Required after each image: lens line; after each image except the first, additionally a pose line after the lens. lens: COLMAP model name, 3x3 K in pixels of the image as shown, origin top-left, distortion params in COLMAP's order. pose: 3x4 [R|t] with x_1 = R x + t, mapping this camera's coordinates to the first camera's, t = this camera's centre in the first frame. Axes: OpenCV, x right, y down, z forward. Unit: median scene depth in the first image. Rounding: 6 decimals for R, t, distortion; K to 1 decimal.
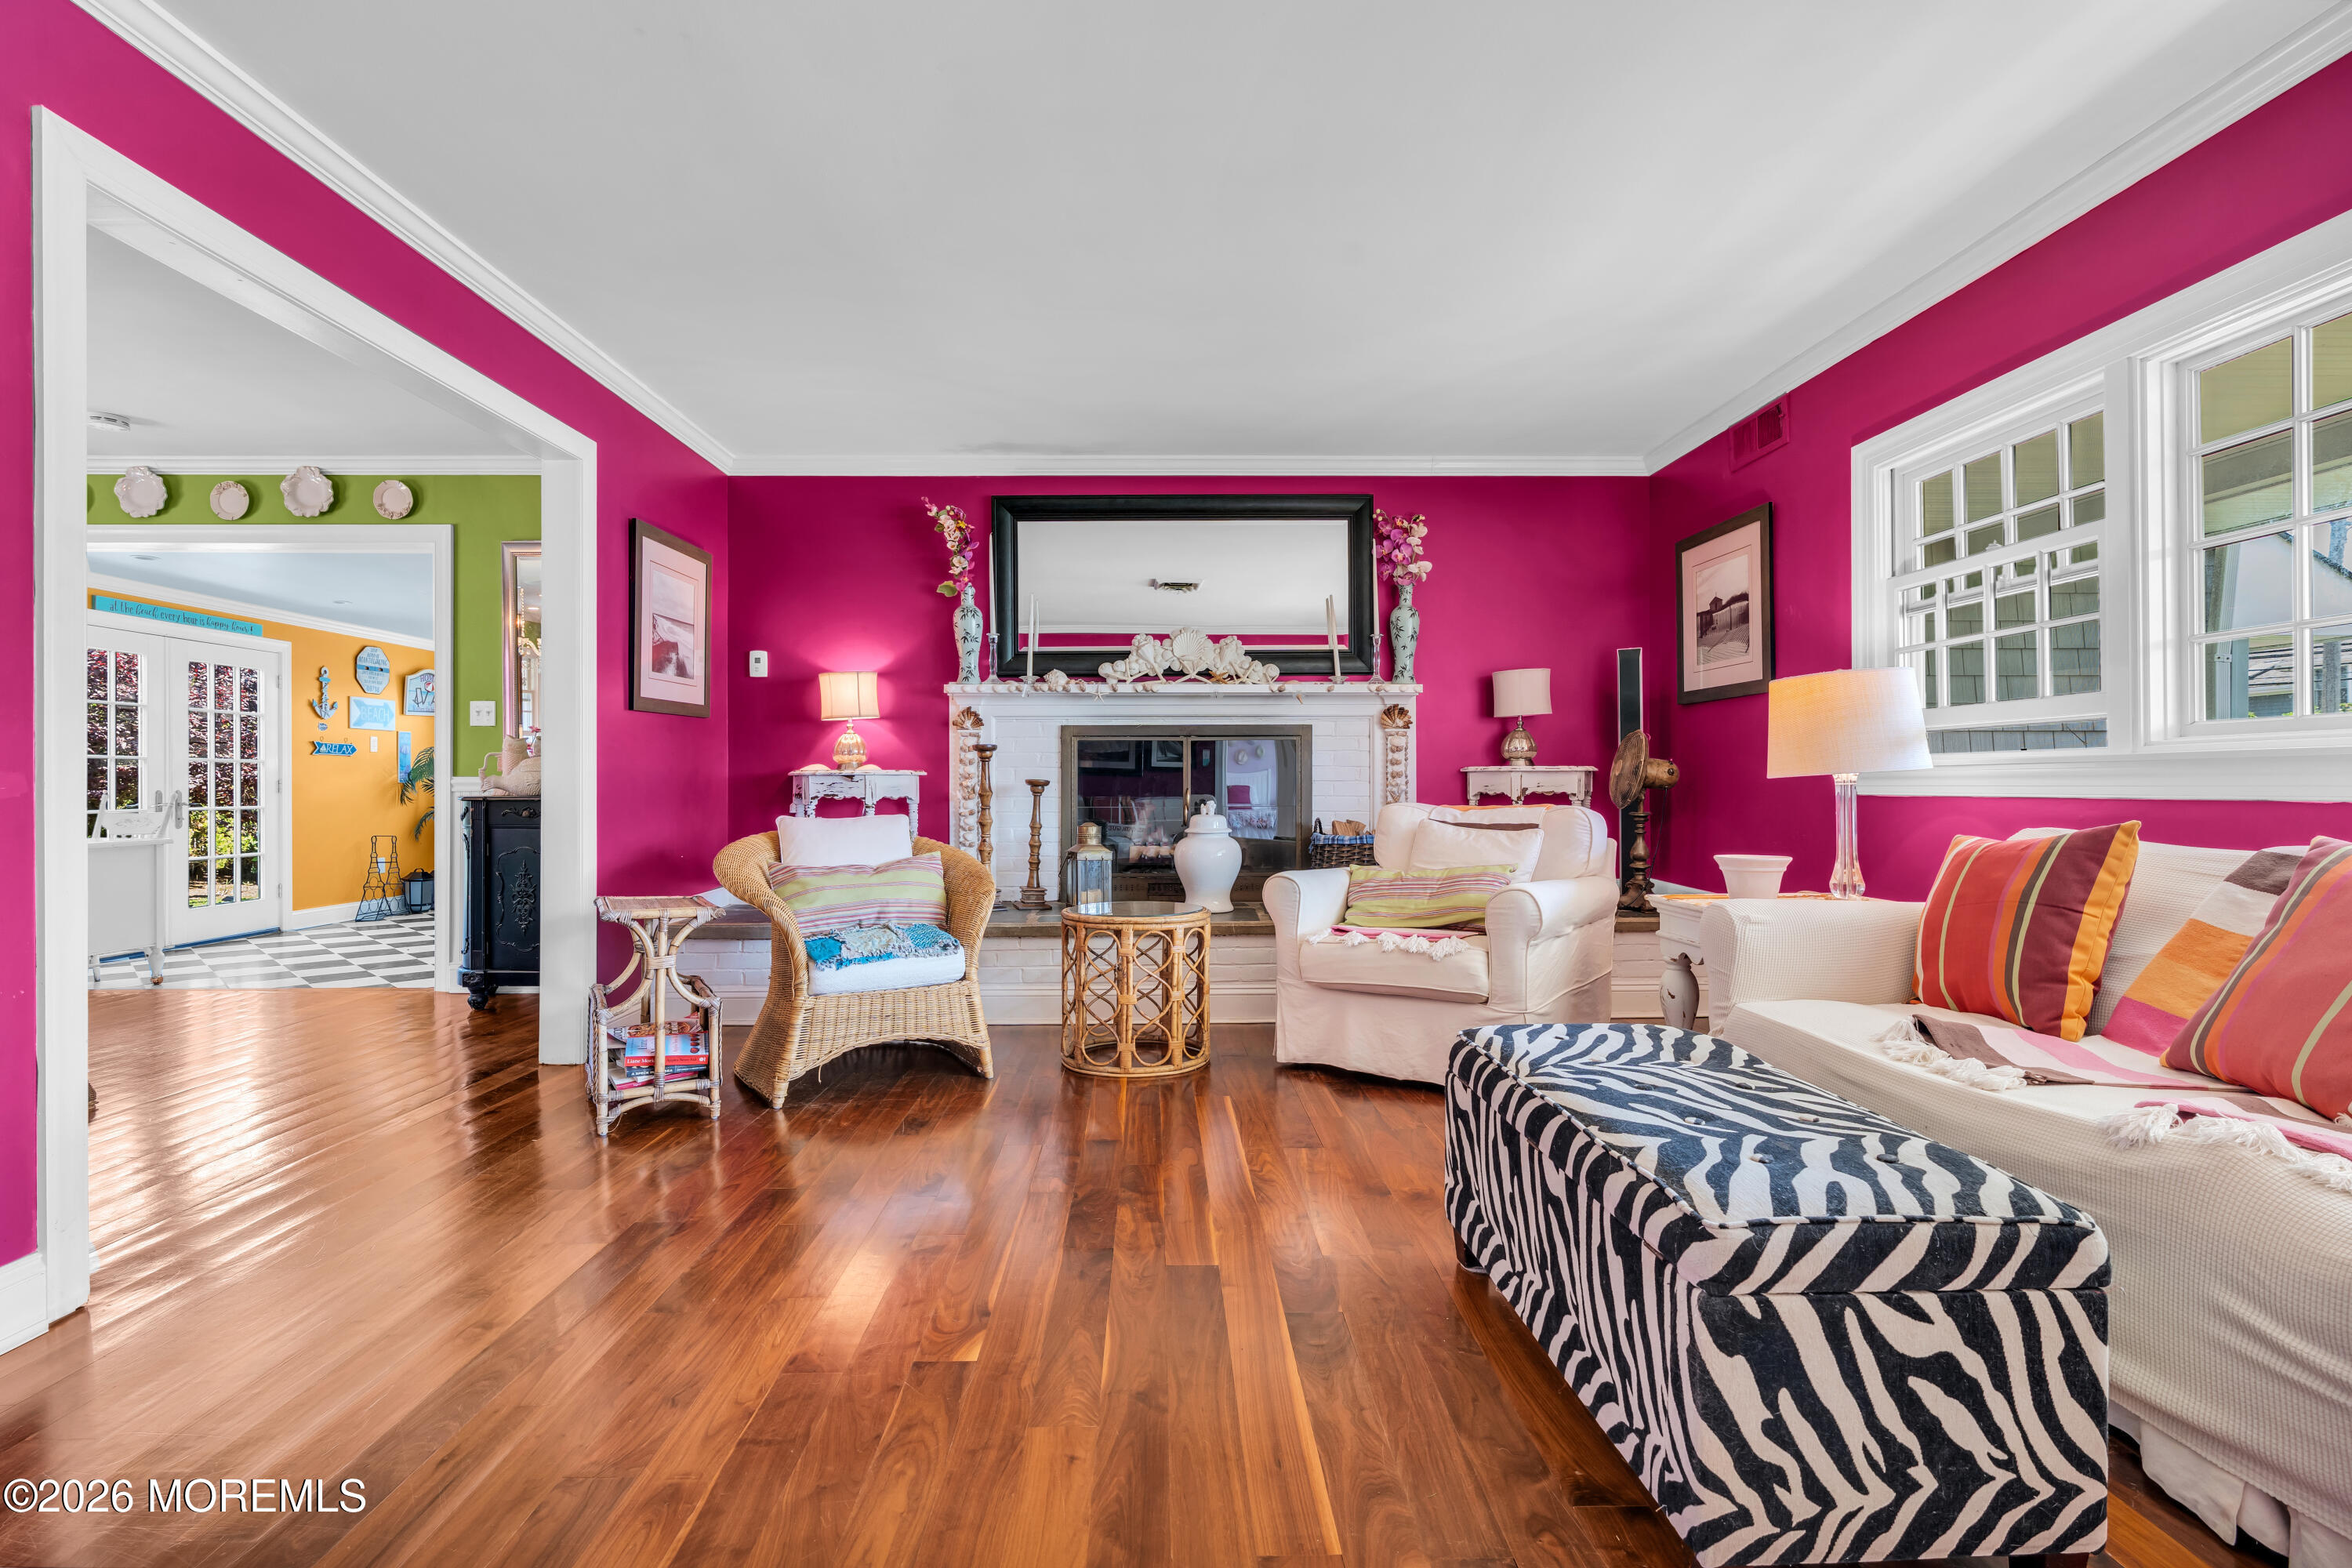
lens RADIAL K [[1098.2, 0, 1170.5], [0, 1098.2, 780.7], [0, 0, 1]] dist [-0.009262, -0.000152]
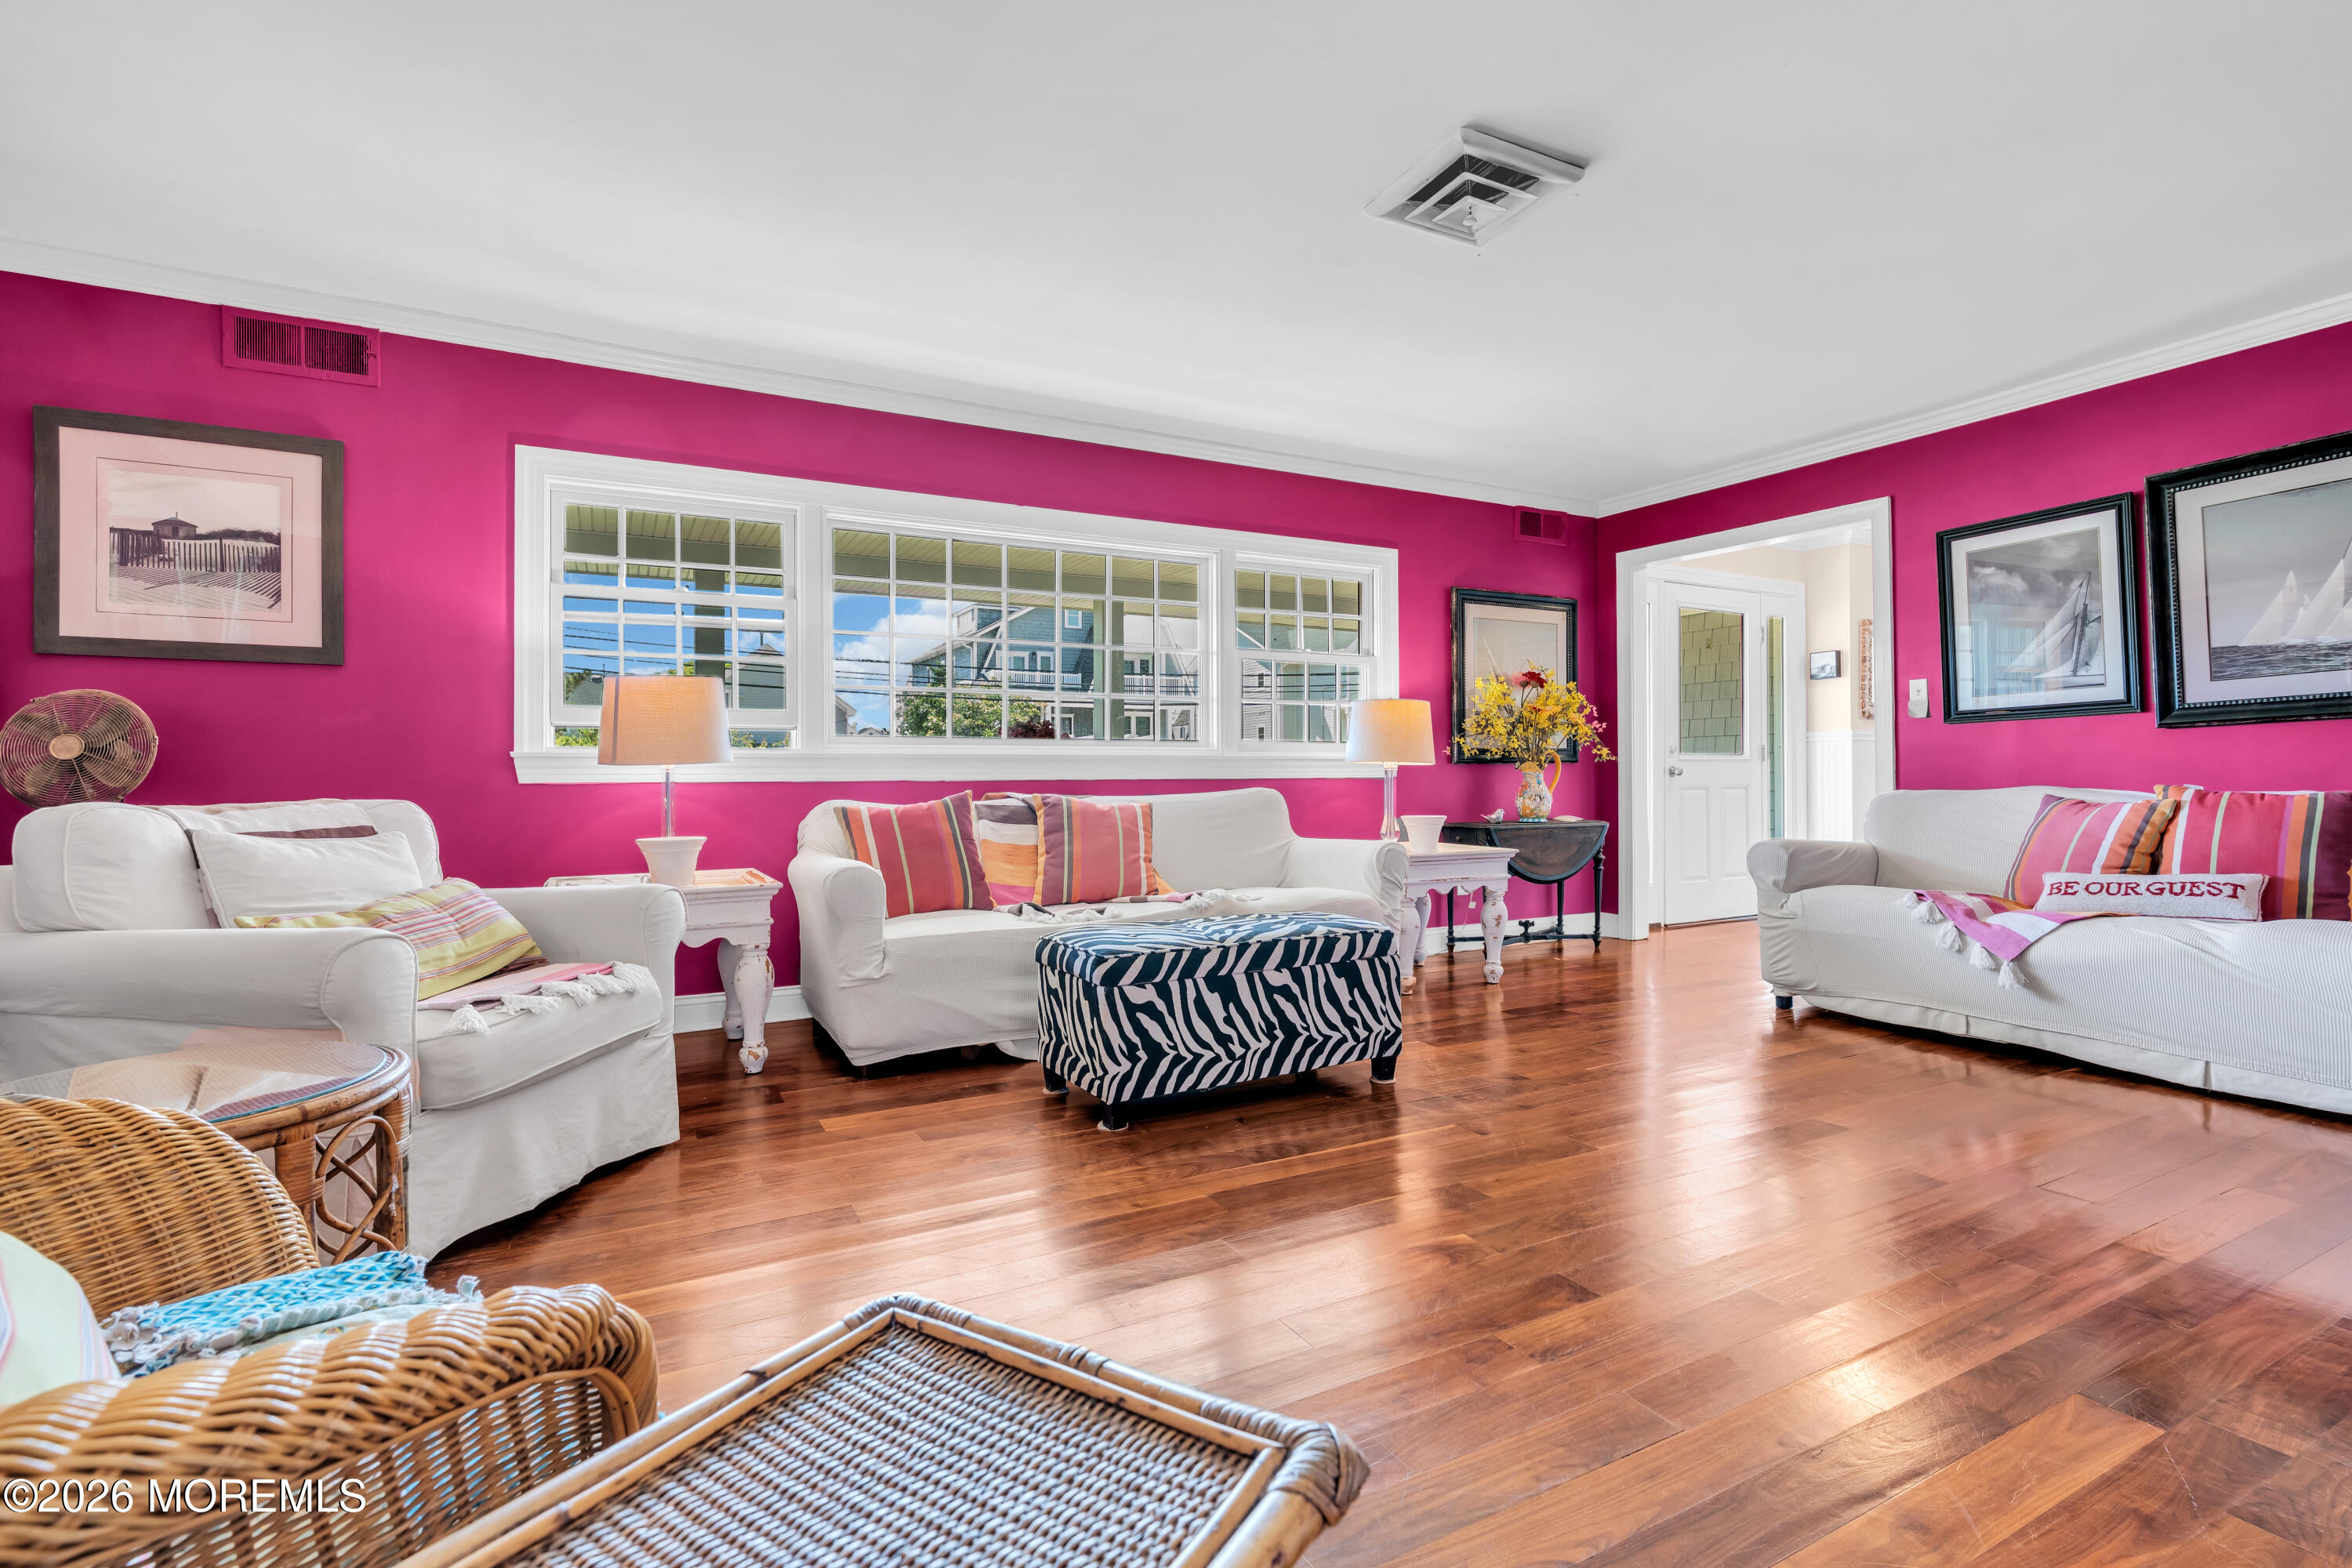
lens RADIAL K [[1067.8, 0, 1172.2], [0, 1067.8, 764.9], [0, 0, 1]] dist [-0.011502, 0.002763]
pose [[-0.455571, 0.016948, 0.890038, -0.414719], [0.004478, 0.999850, -0.016747, 0.011694], [-0.890188, -0.003644, -0.455578, 0.697033]]
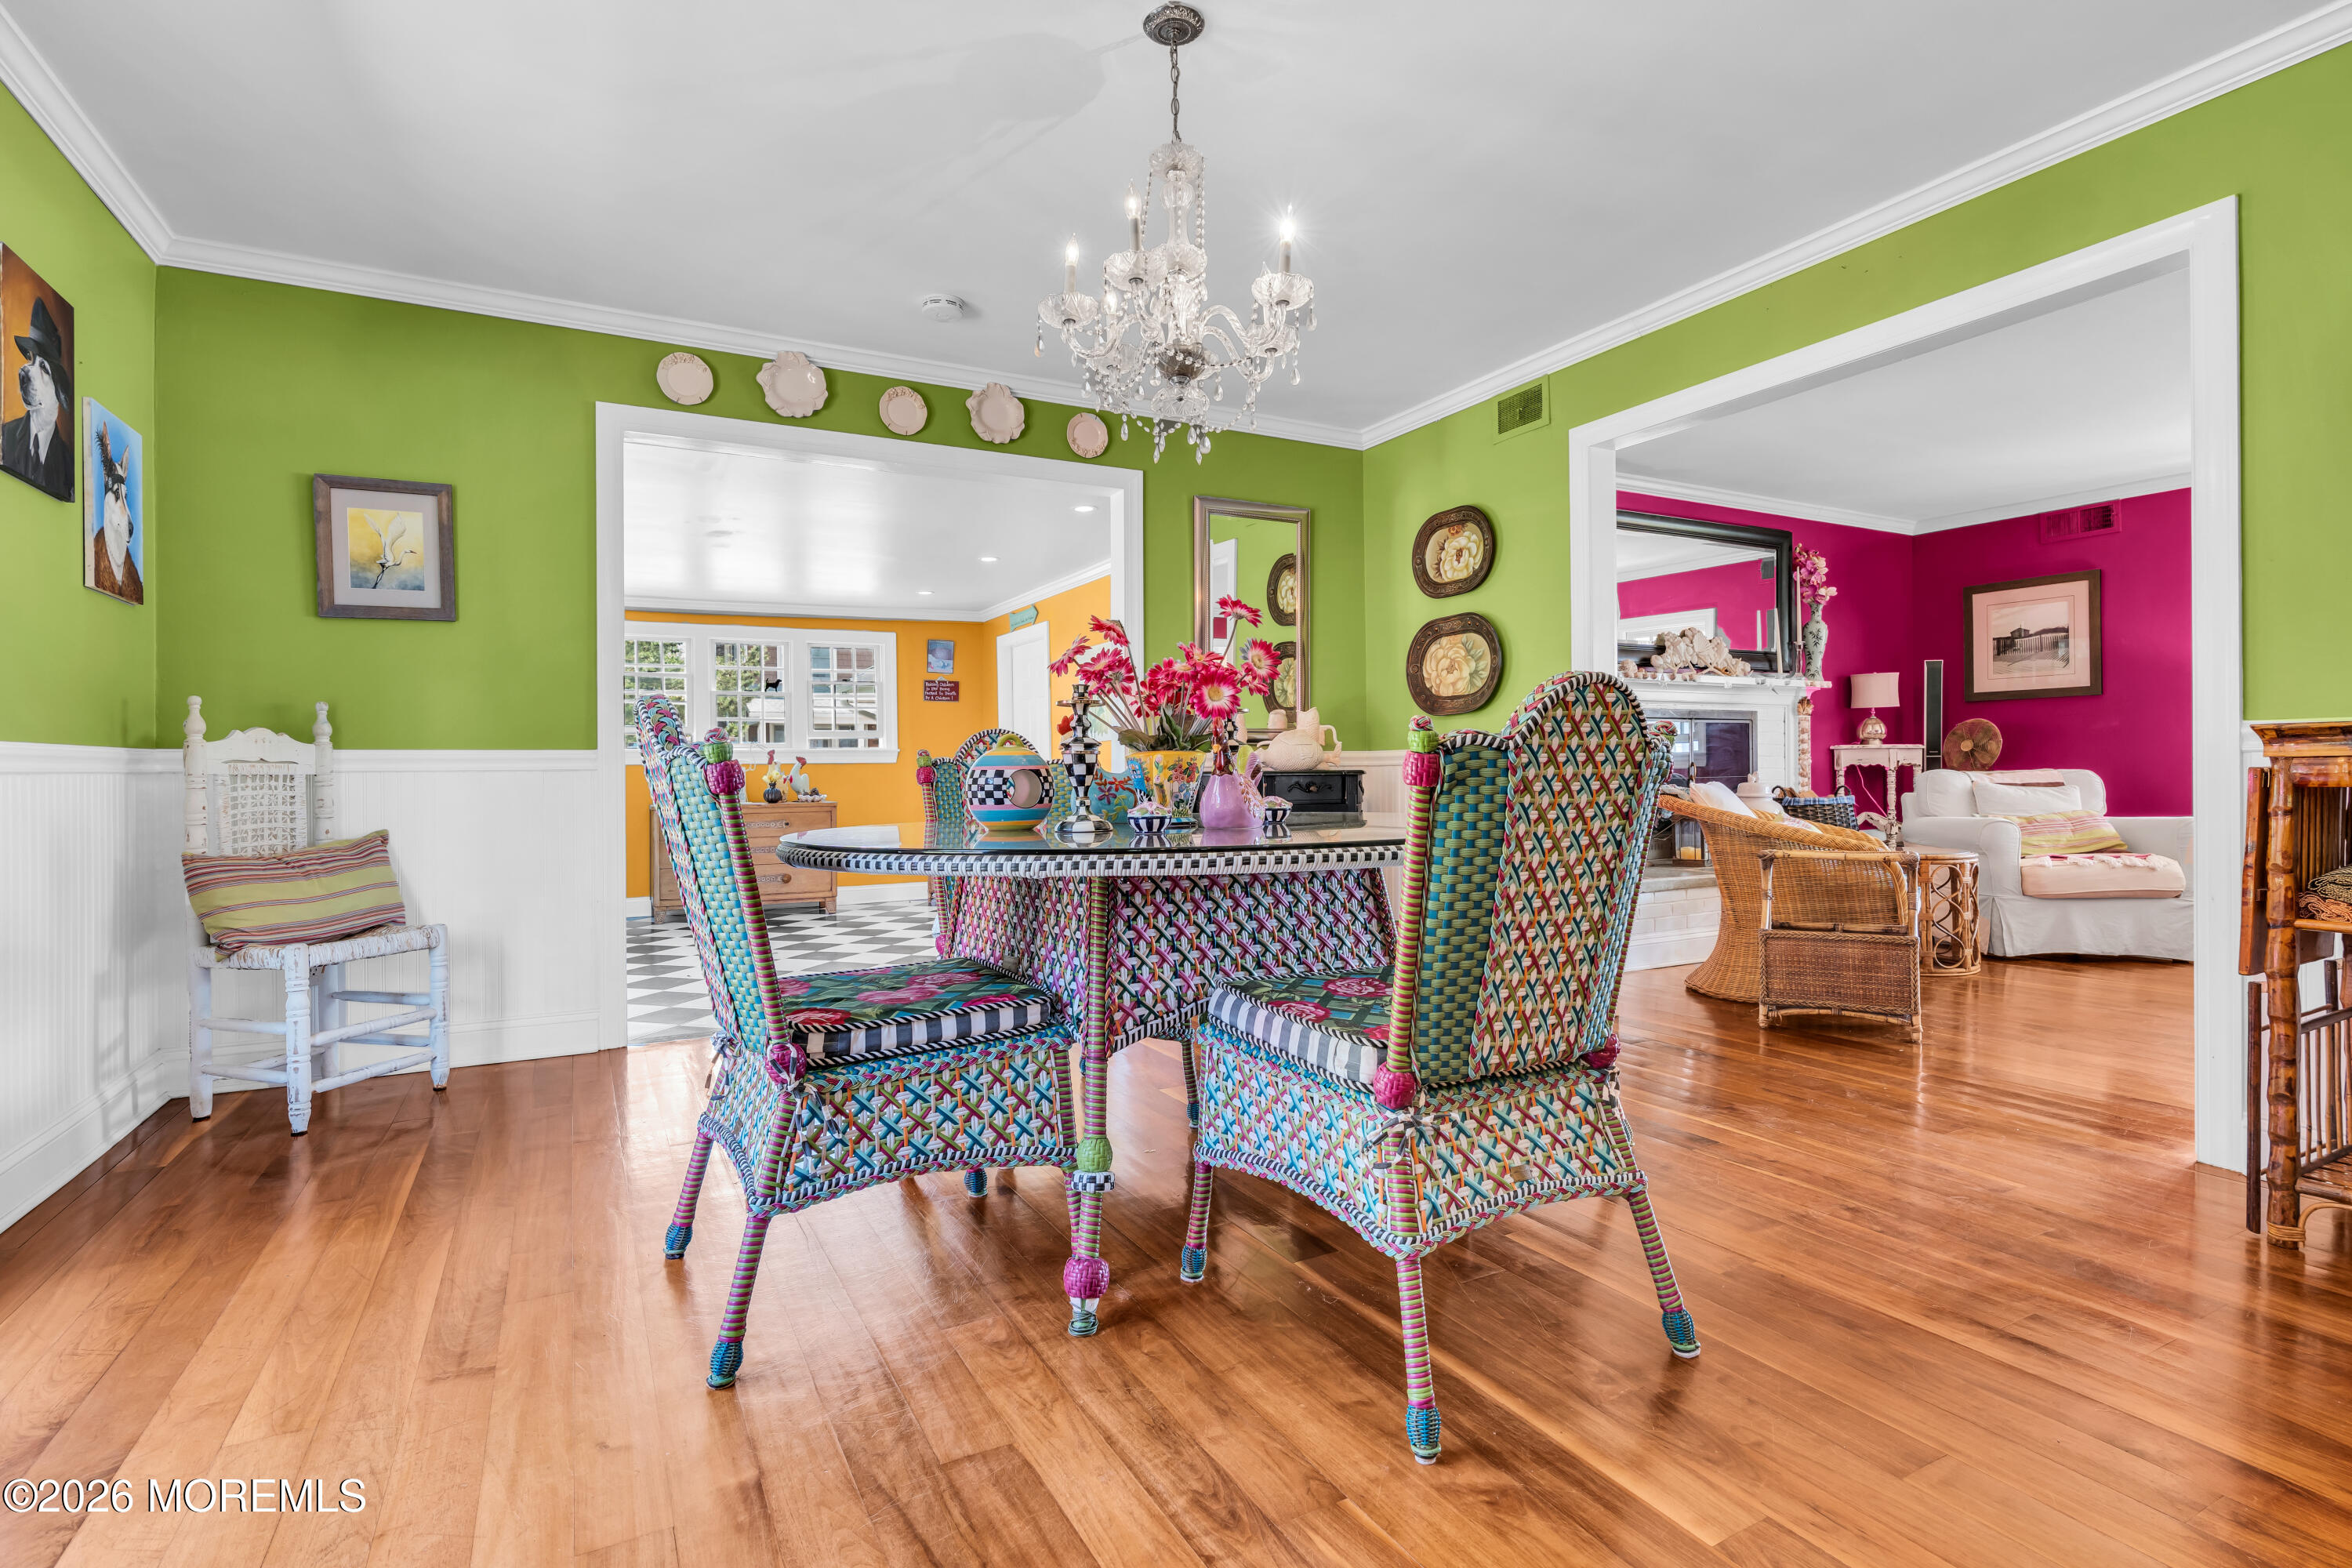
lens RADIAL K [[1098.2, 0, 1159.0], [0, 1098.2, 776.7], [0, 0, 1]] dist [-0.009262, -0.000152]
pose [[0.897102, -0.008784, 0.441735, -1.127725], [0.006895, 0.999959, 0.005882, 0.013536], [-0.441769, -0.002231, 0.897126, 0.190880]]
